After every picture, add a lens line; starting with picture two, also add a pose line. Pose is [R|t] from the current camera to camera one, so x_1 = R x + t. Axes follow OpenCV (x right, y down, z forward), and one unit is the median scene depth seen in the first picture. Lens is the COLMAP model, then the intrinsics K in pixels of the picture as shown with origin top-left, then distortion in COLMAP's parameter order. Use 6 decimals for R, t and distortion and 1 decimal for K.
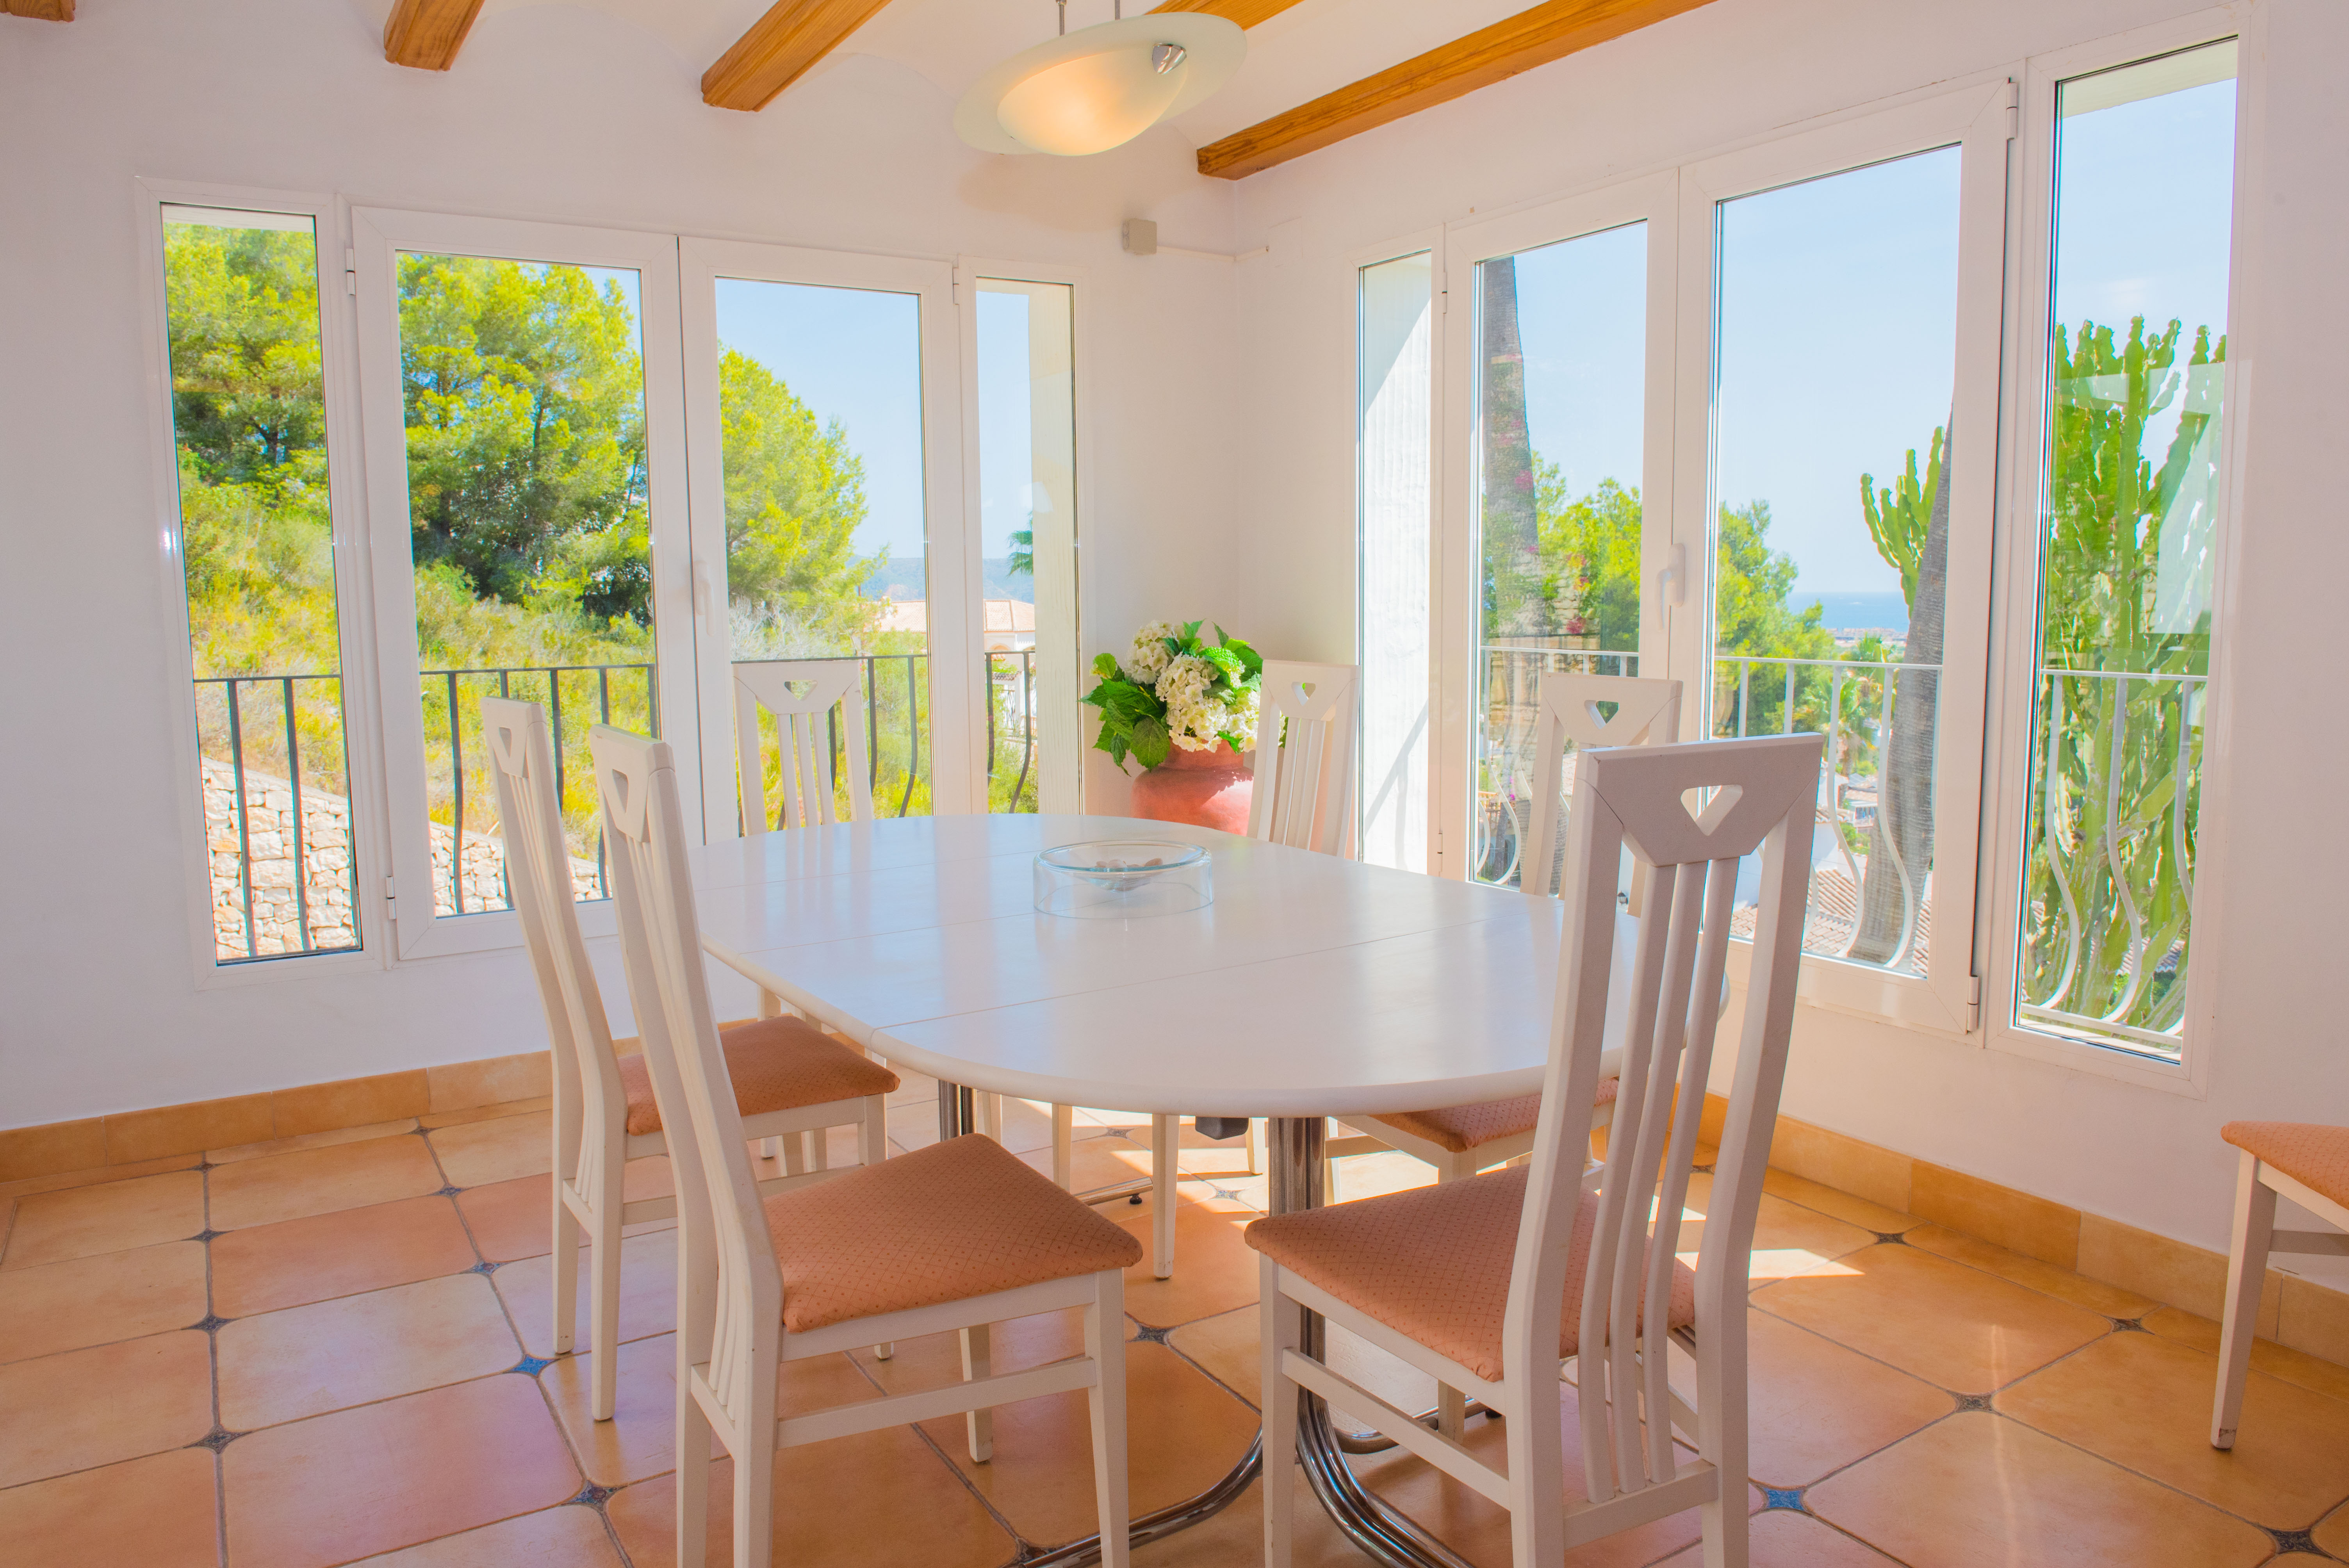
lens RADIAL K [[1623.9, 0, 1174.5], [0, 1623.9, 784.0], [0, 0, 1]] dist [-0.047011, -0.002262]
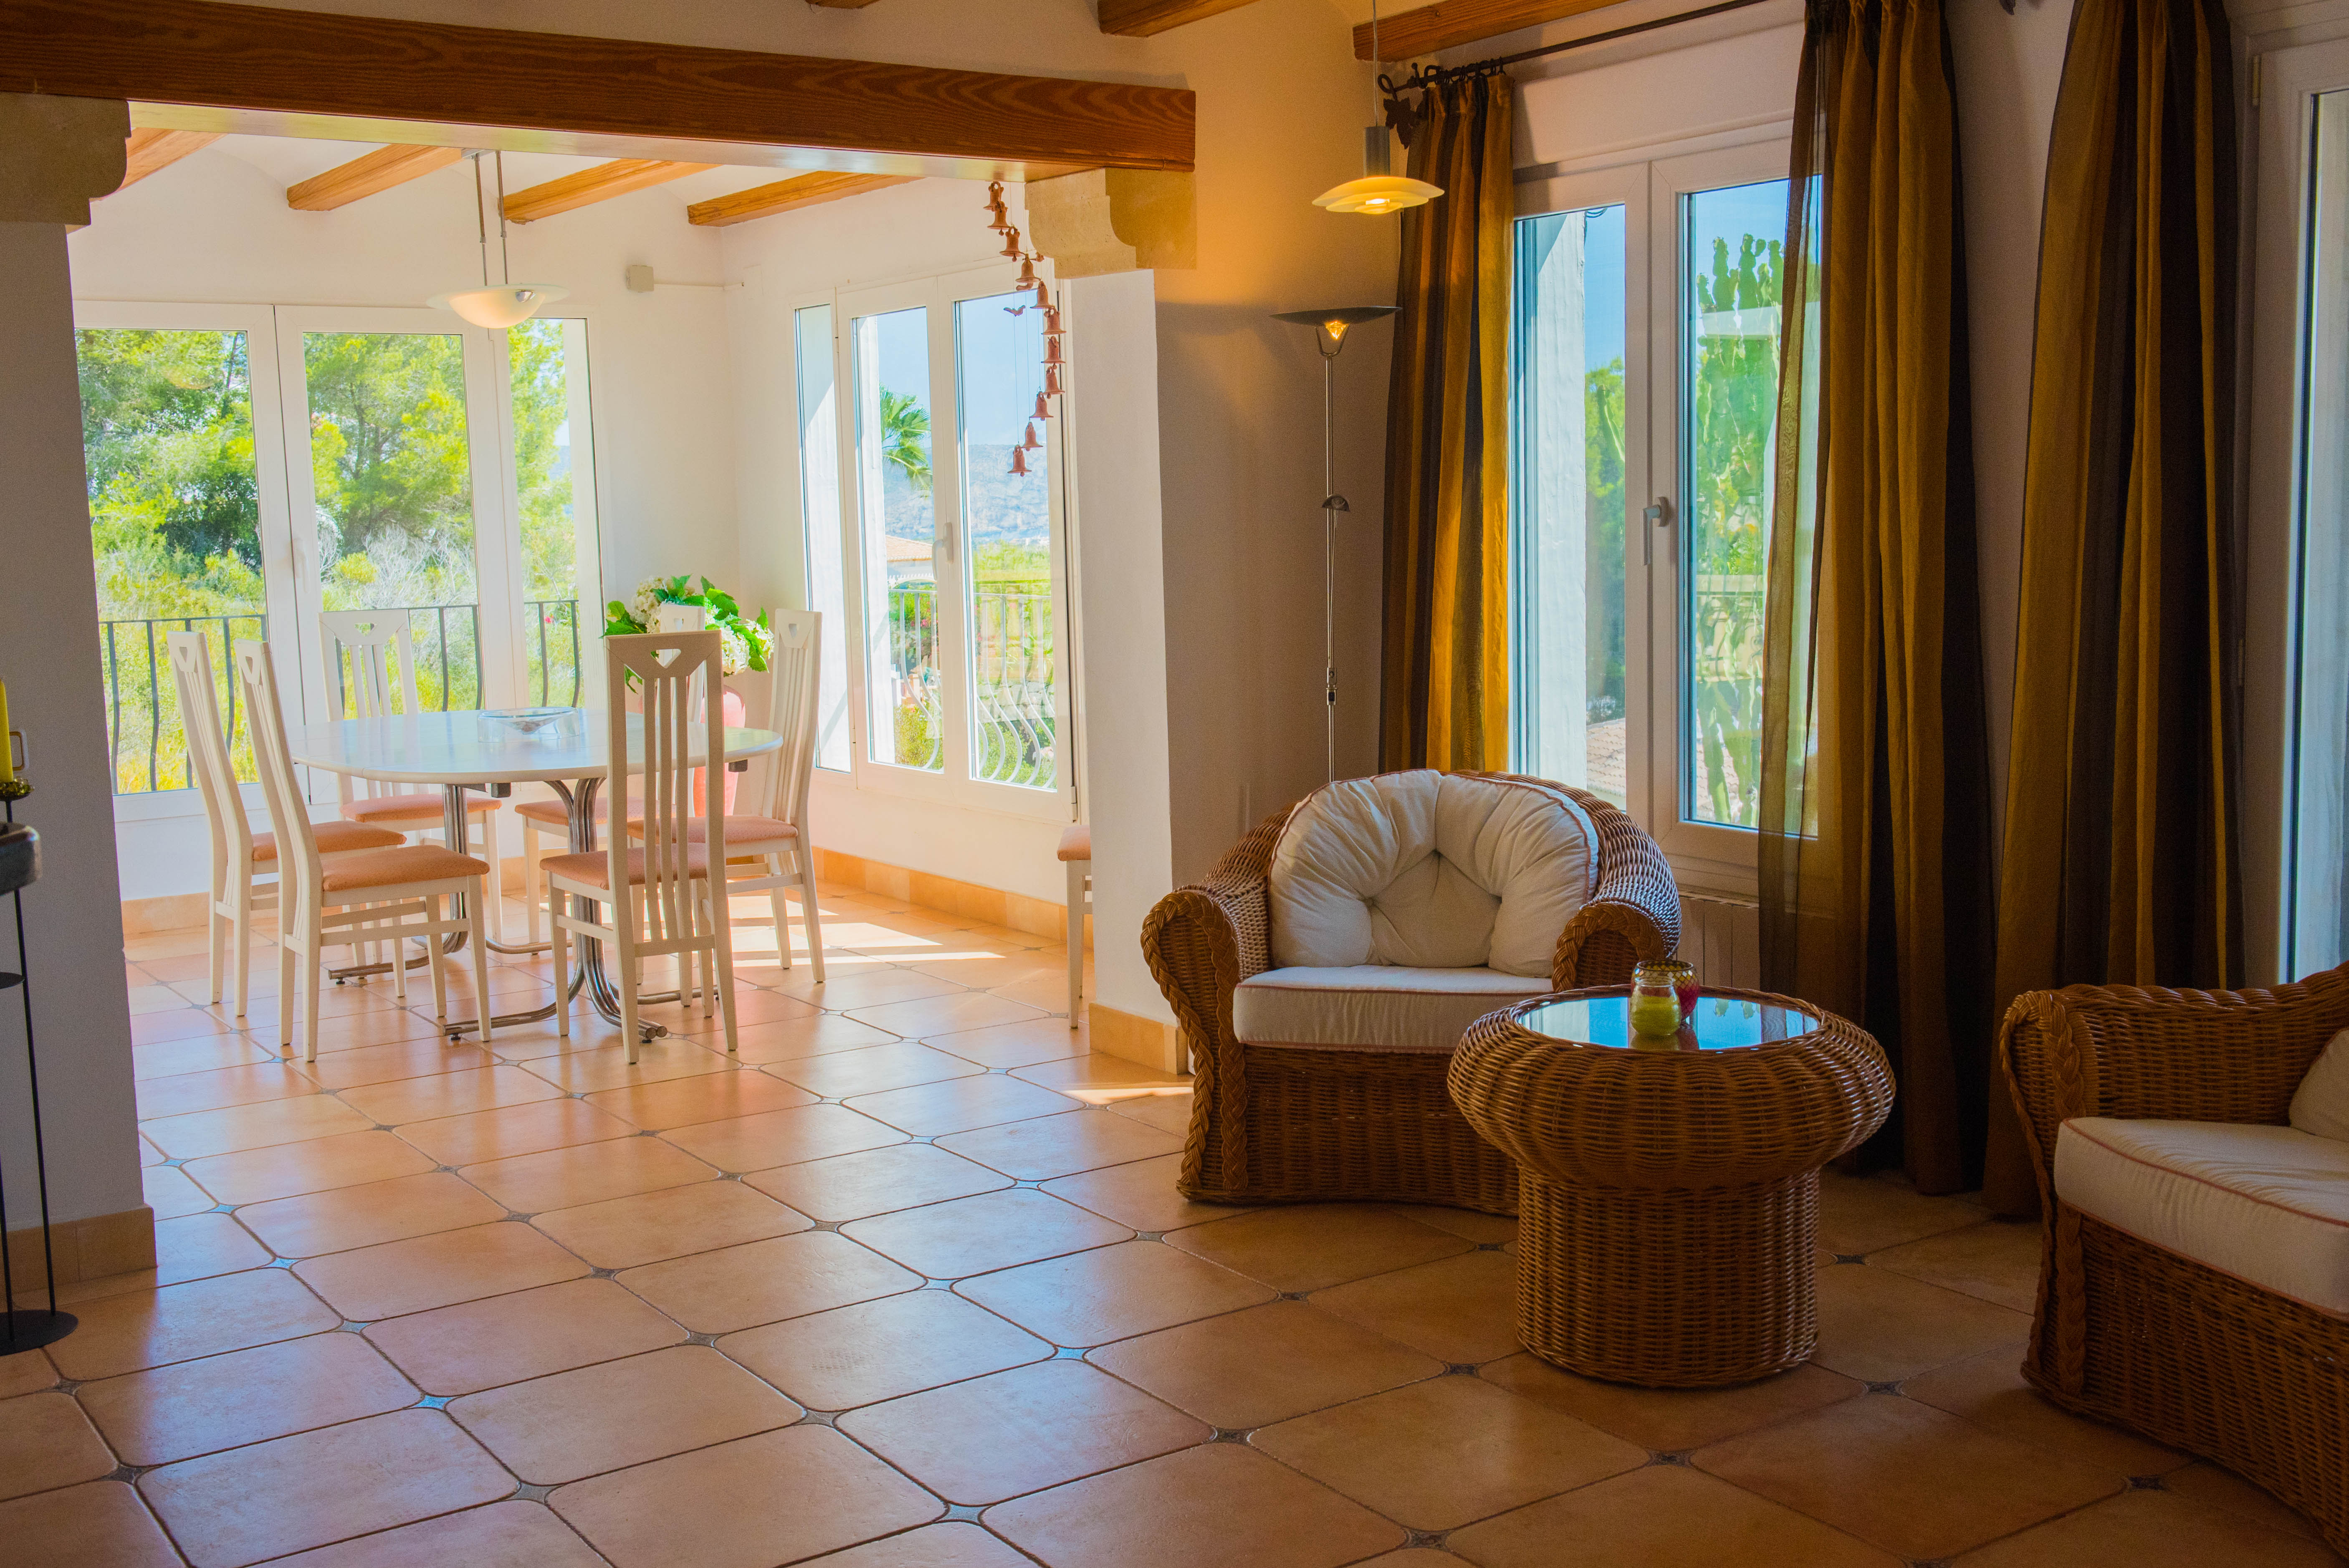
lens RADIAL K [[2538.3, 0, 1174.5], [0, 2538.3, 784.0], [0, 0, 1]] dist [0.114193, -0.308281]
pose [[0.999483, -0.019155, 0.025828, 0.049345], [0.019304, 0.999798, -0.005519, 0.012363], [-0.025717, 0.006015, 0.999651, -0.150974]]
